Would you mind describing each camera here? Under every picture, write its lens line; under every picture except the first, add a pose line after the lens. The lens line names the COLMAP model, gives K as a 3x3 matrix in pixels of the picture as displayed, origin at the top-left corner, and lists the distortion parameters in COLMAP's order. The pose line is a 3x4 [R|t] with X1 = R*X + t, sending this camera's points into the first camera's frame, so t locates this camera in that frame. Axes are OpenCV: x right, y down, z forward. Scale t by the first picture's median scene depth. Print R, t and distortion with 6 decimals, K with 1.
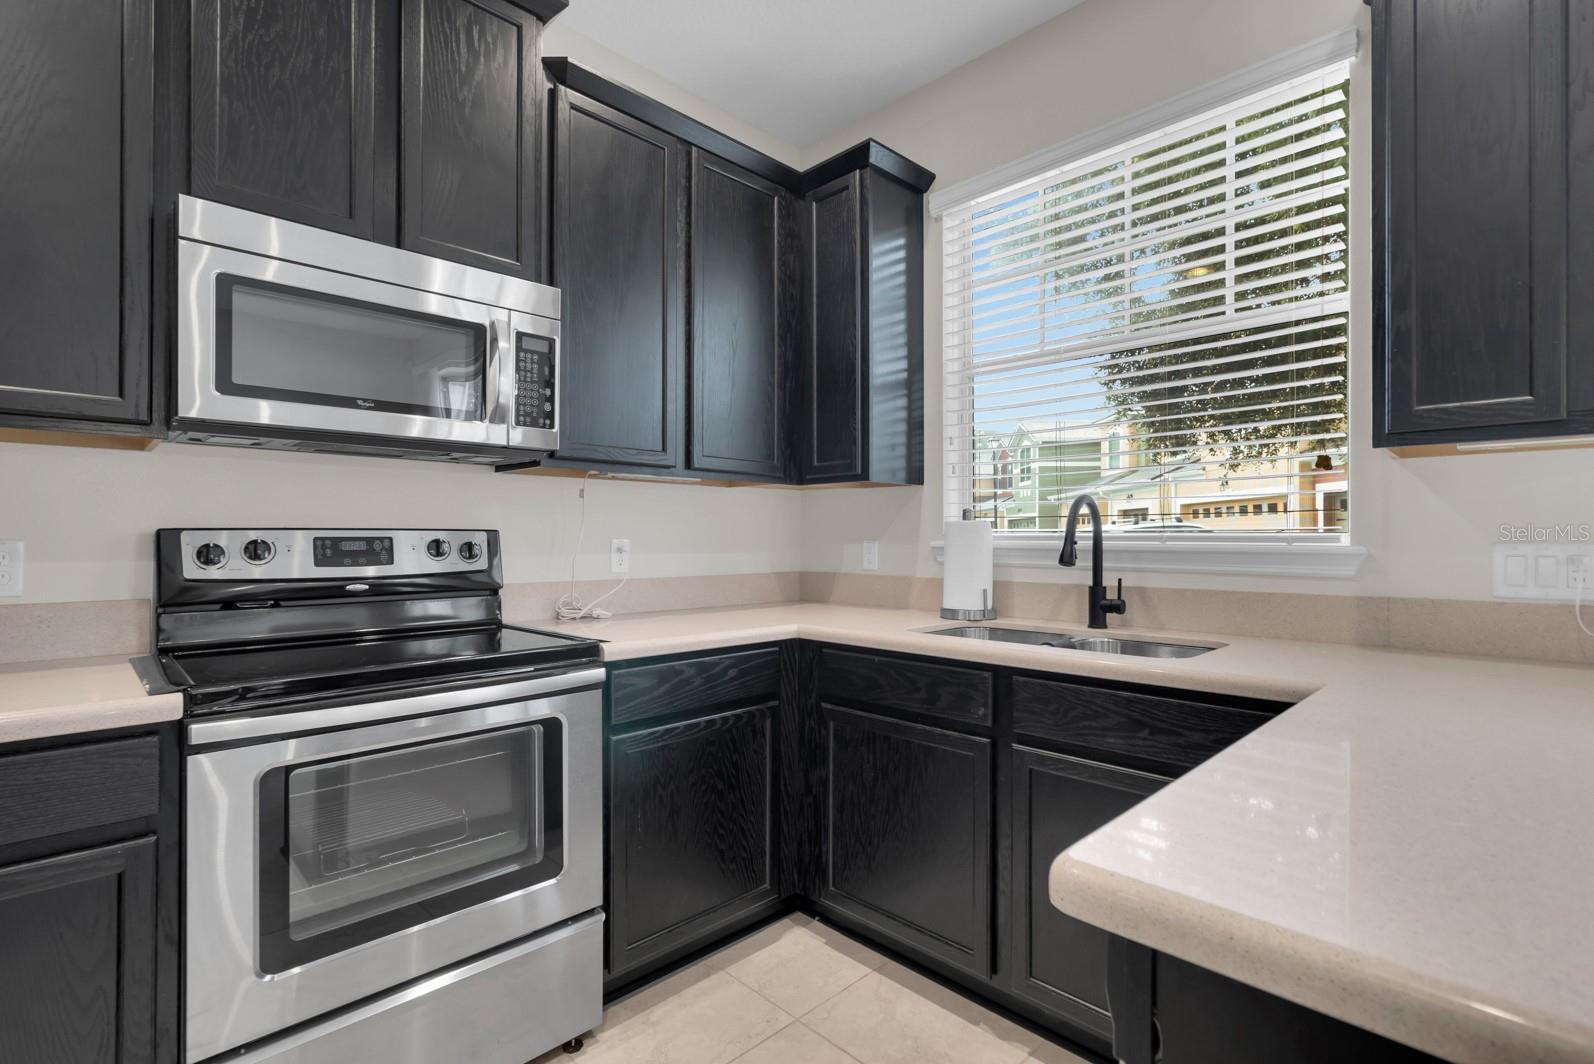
lens RADIAL K [[744.7, 0, 793.4], [0, 744.7, 534.9], [0, 0, 1]] dist [0.000509, 0.000057]
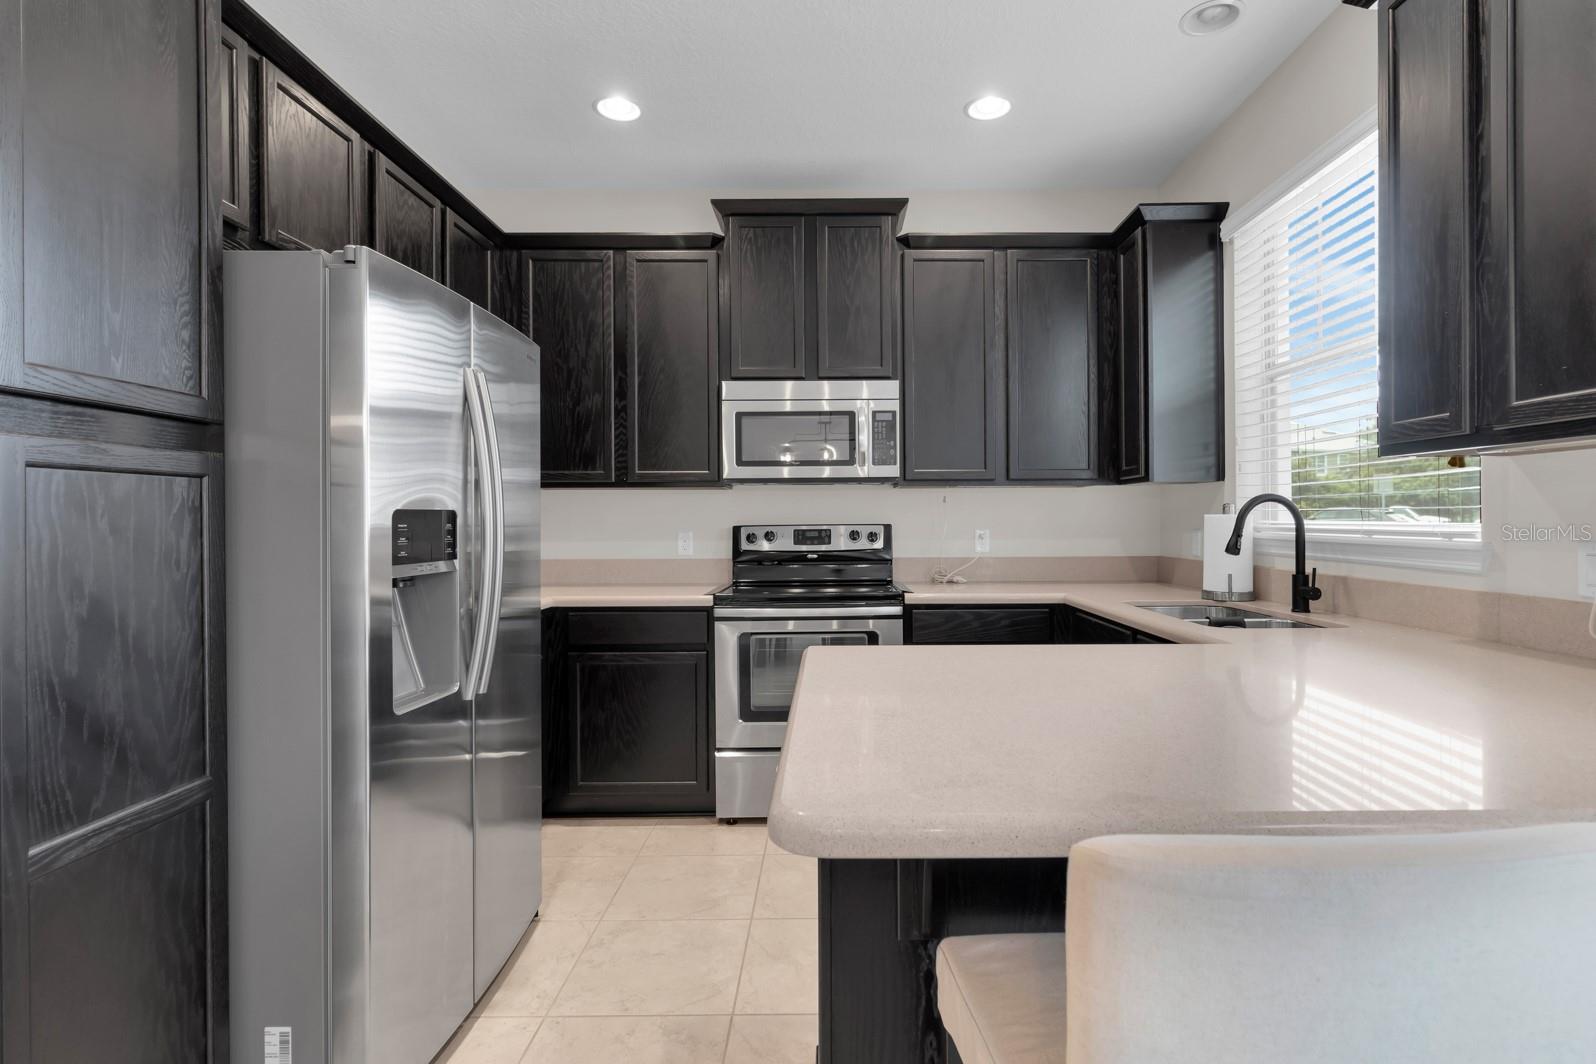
lens RADIAL K [[745.6, 0, 809.6], [0, 745.6, 521.5], [0, 0, 1]] dist [0.000509, 0.000057]
pose [[0.708994, -0.004997, -0.705197, 0.732627], [0.010881, 0.999933, 0.003854, -0.024200], [0.705131, -0.010406, 0.709001, -0.329289]]
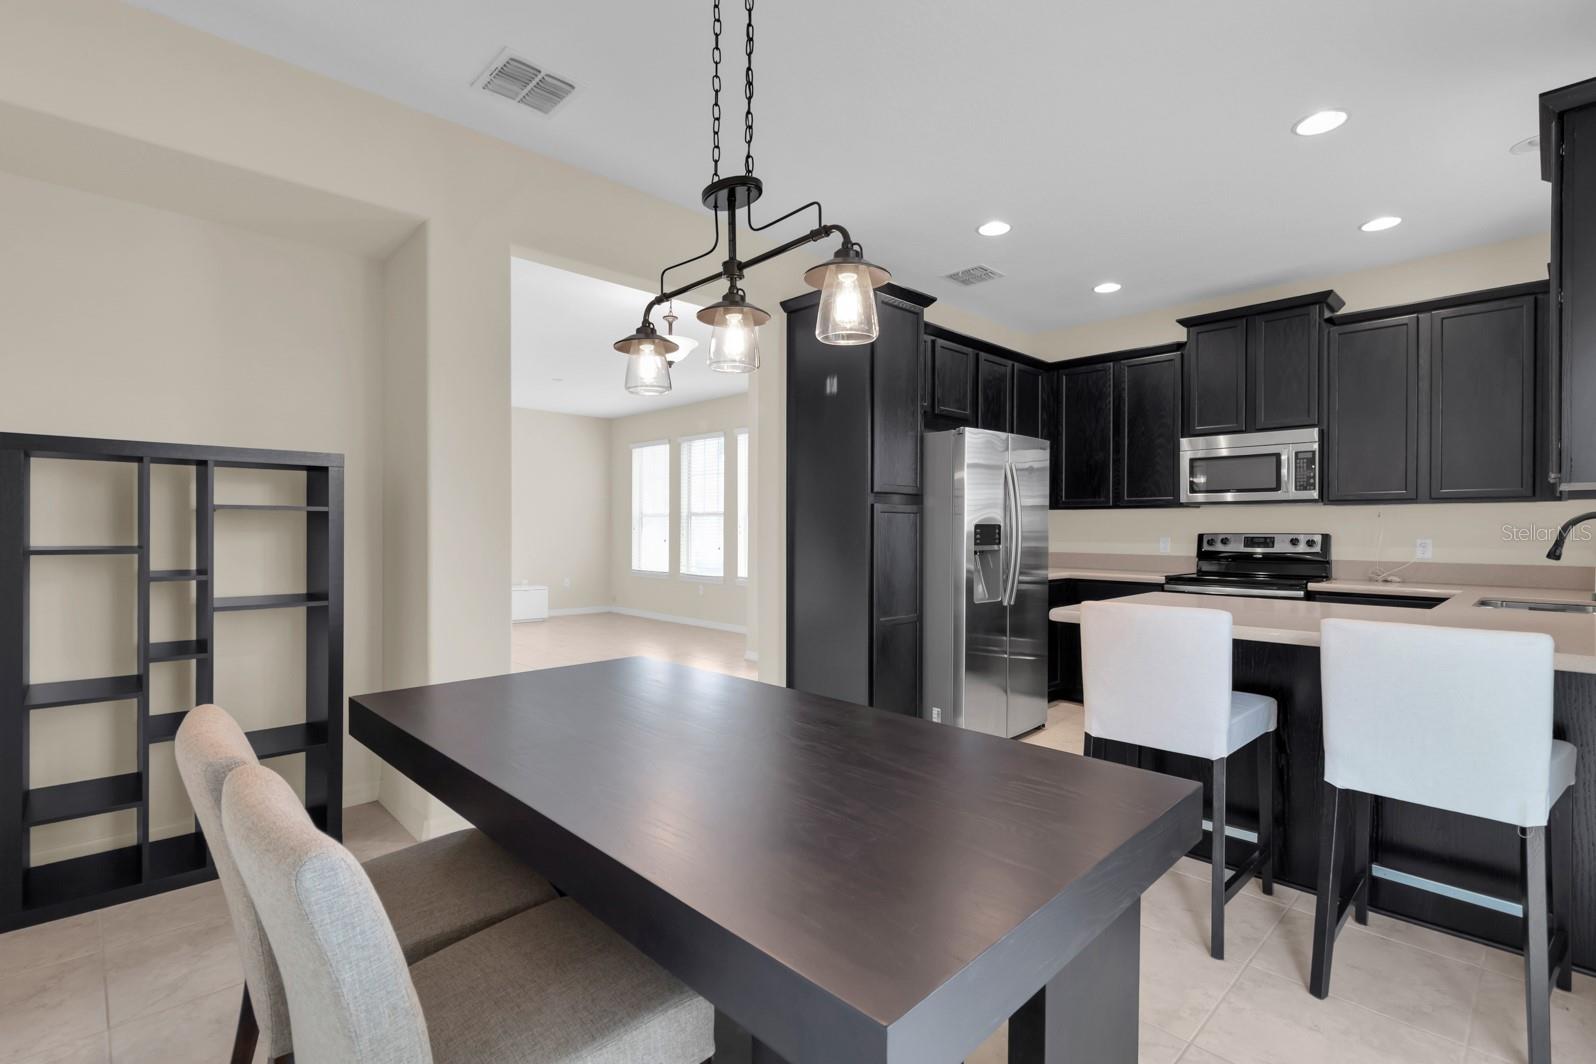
lens RADIAL K [[745.6, 0, 797.3], [0, 745.6, 540.9], [0, 0, 1]] dist [0.000509, 0.000057]
pose [[-0.019727, 0.013986, -0.999708, 2.055769], [0.001995, 0.999901, 0.013950, -0.022088], [0.999803, -0.001719, -0.019753, -0.551867]]
